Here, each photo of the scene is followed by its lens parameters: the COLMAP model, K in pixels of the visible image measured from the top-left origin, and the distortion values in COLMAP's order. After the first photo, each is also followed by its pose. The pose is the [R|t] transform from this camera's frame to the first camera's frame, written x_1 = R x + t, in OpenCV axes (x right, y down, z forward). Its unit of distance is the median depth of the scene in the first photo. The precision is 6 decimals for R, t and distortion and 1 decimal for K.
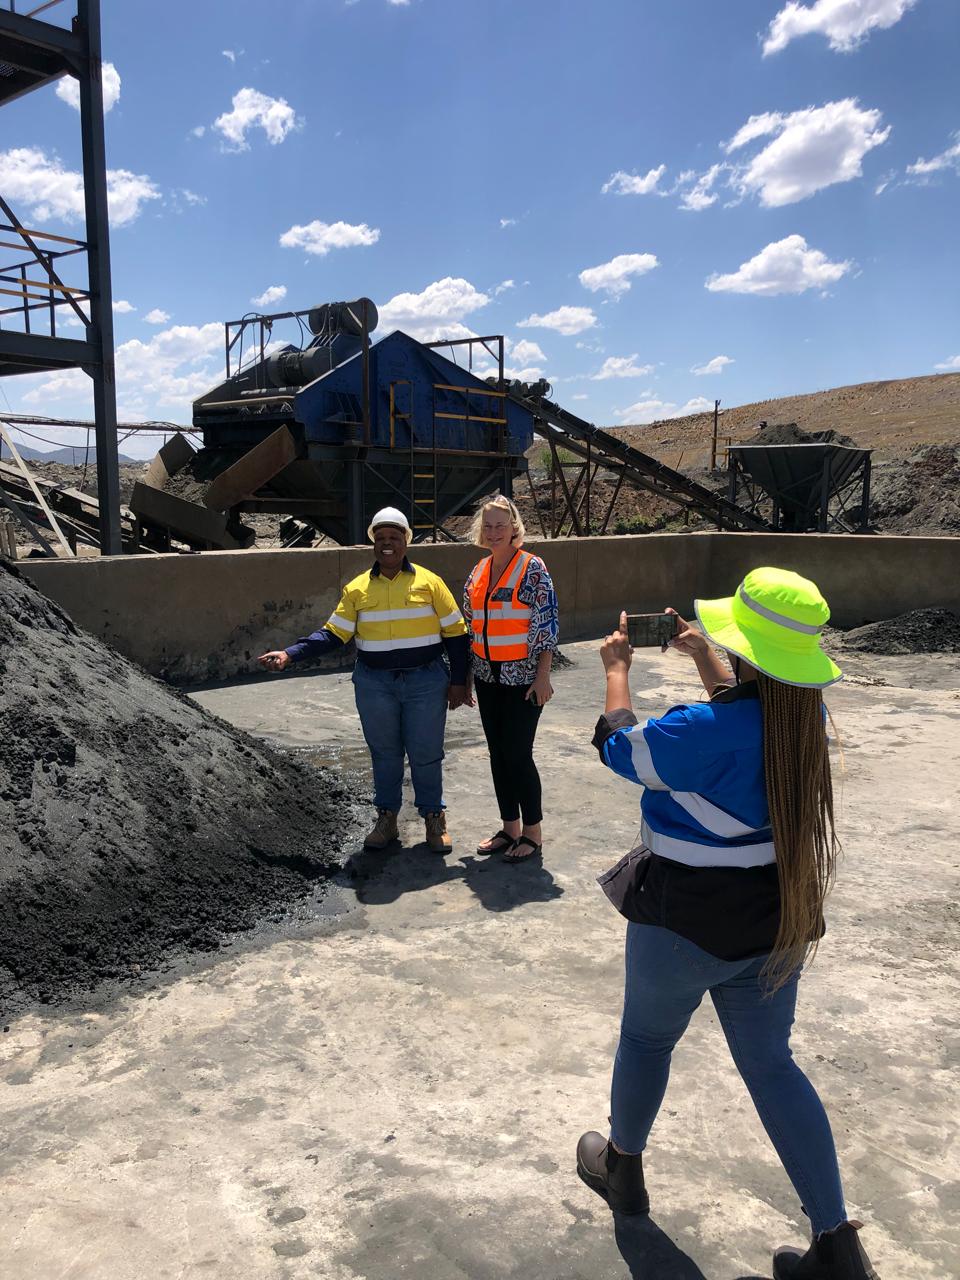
lens RADIAL K [[1043.9, 0, 480.0], [0, 1043.9, 640.0], [0, 0, 1]] dist [0.034993, 0.003210]
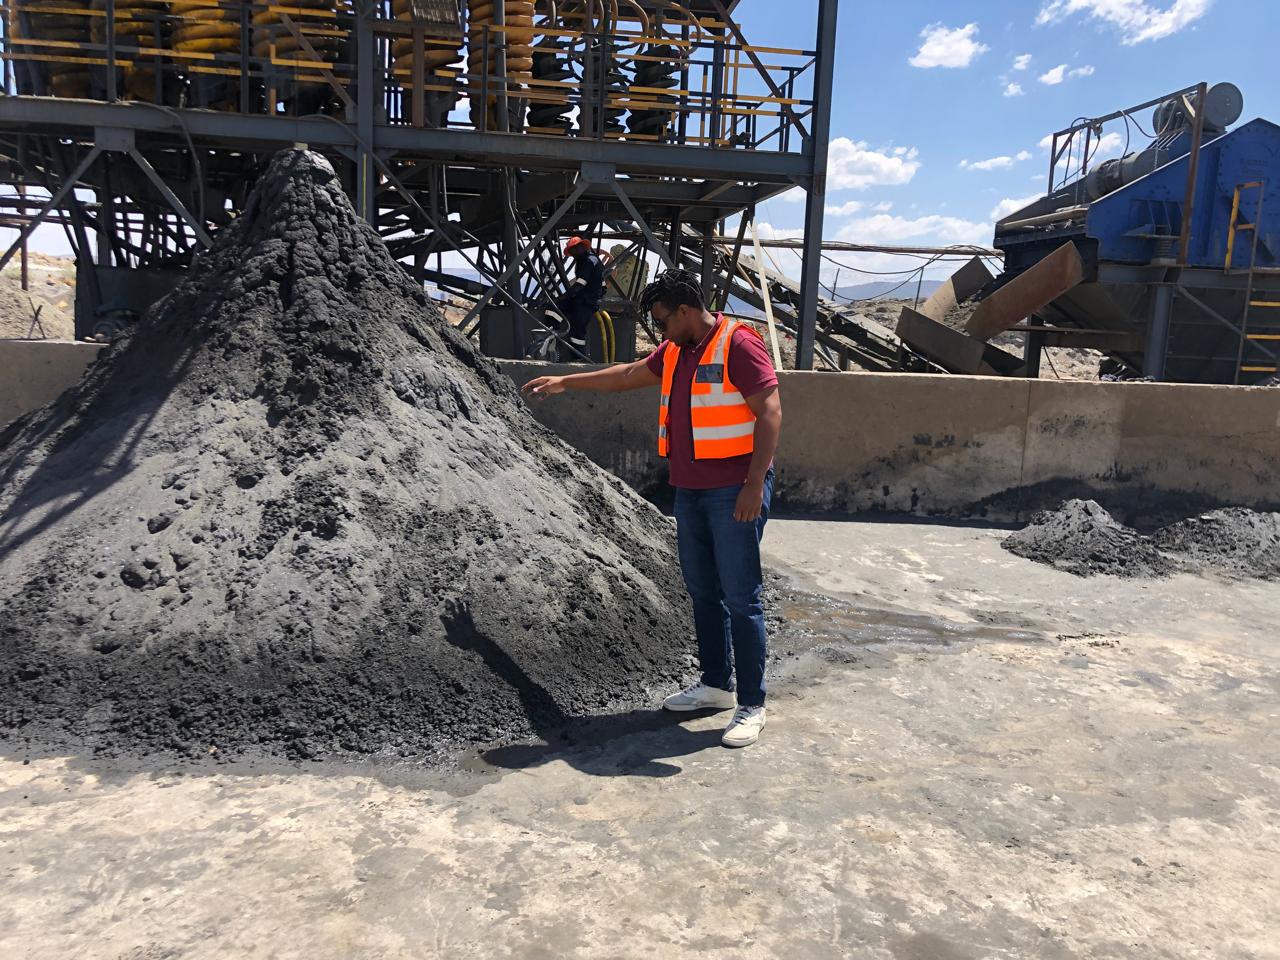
lens RADIAL K [[1043.9, 0, 640.3], [0, 1043.9, 466.0], [0, 0, 1]] dist [0.034993, 0.003210]
pose [[0.745341, 0.118482, -0.656071, 0.214432], [-0.129805, 0.991039, 0.031508, -0.007620], [0.653925, 0.061677, 0.754041, 0.206959]]
